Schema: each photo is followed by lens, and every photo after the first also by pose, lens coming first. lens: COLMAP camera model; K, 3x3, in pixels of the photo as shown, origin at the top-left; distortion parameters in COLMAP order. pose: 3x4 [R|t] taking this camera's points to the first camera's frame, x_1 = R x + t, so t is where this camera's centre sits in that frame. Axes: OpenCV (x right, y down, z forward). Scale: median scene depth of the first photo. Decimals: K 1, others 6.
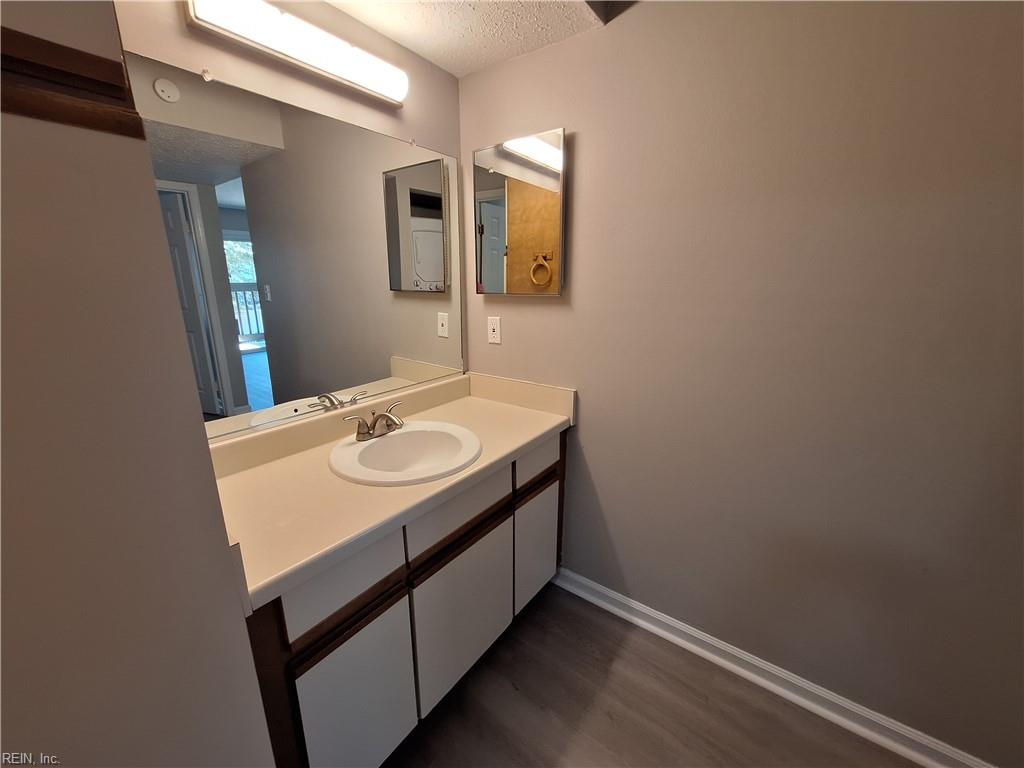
lens RADIAL K [[403.6, 0, 515.9], [0, 403.6, 385.4], [0, 0, 1]] dist [-0.003307, 0.000214]
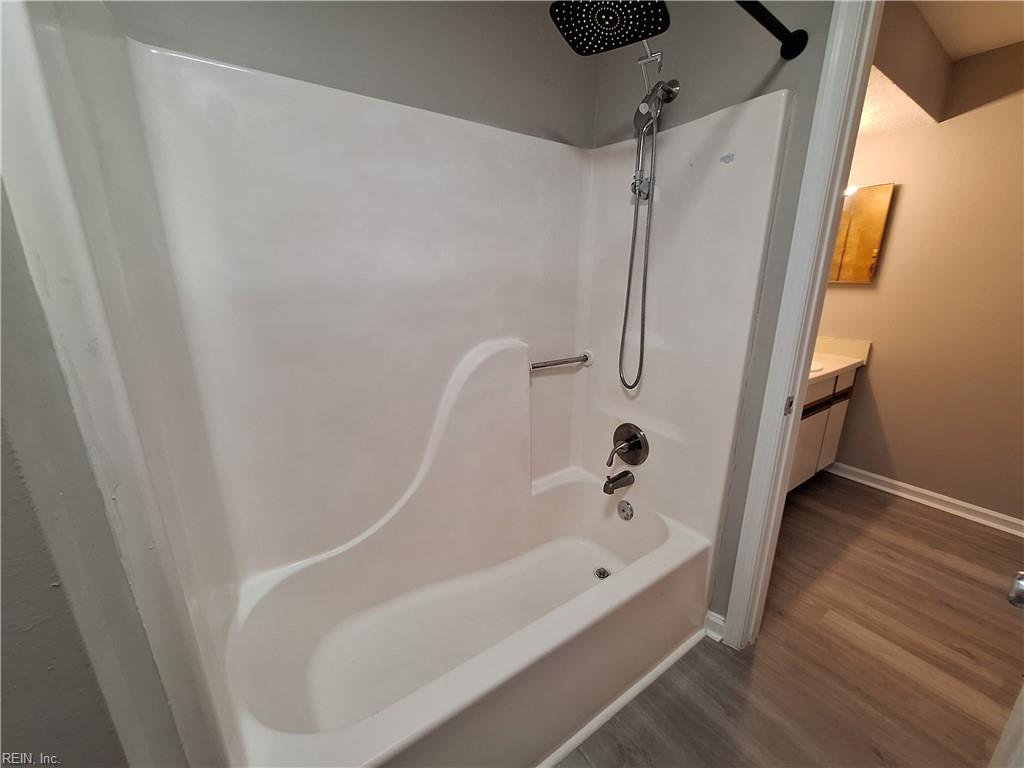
lens RADIAL K [[403.6, 0, 513.5], [0, 403.6, 376.8], [0, 0, 1]] dist [-0.003307, 0.000214]
pose [[0.942687, 0.087751, -0.321934, -0.661765], [-0.083566, 0.996141, 0.026827, 0.222580], [0.323046, 0.001613, 0.946382, -0.969120]]
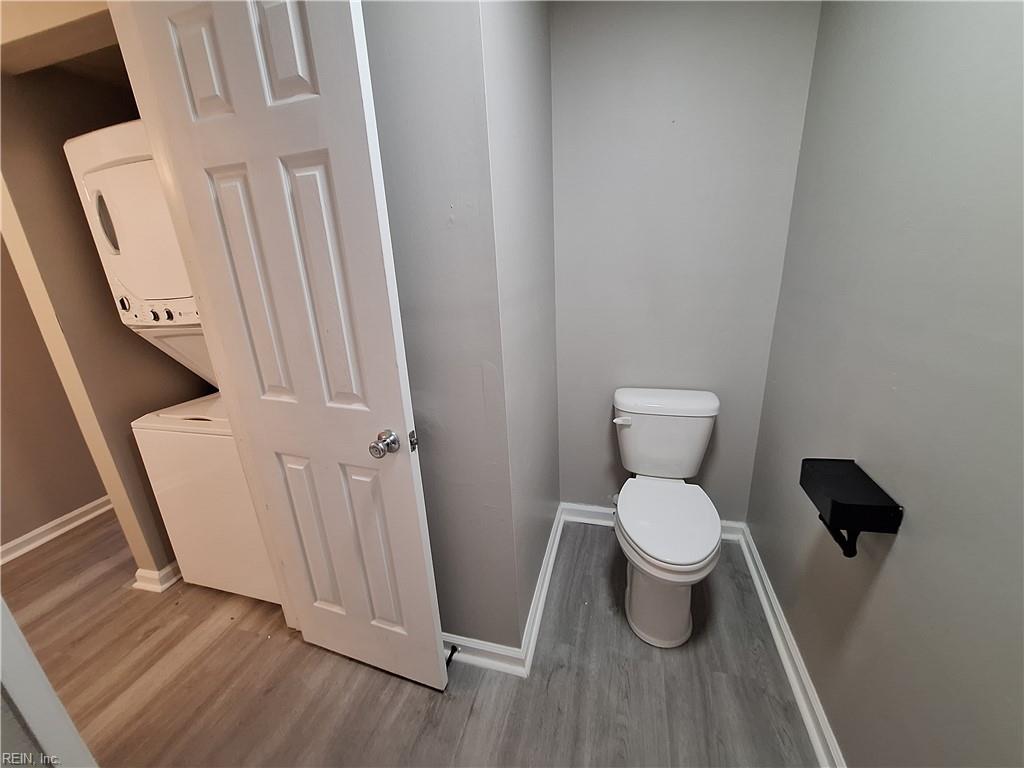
lens RADIAL K [[403.6, 0, 508.4], [0, 403.6, 377.3], [0, 0, 1]] dist [-0.003307, 0.000214]
pose [[-0.337518, -0.264975, 0.903255, -0.980715], [0.289460, 0.883853, 0.367445, 0.109661], [-0.895709, 0.385475, -0.221617, -0.593243]]
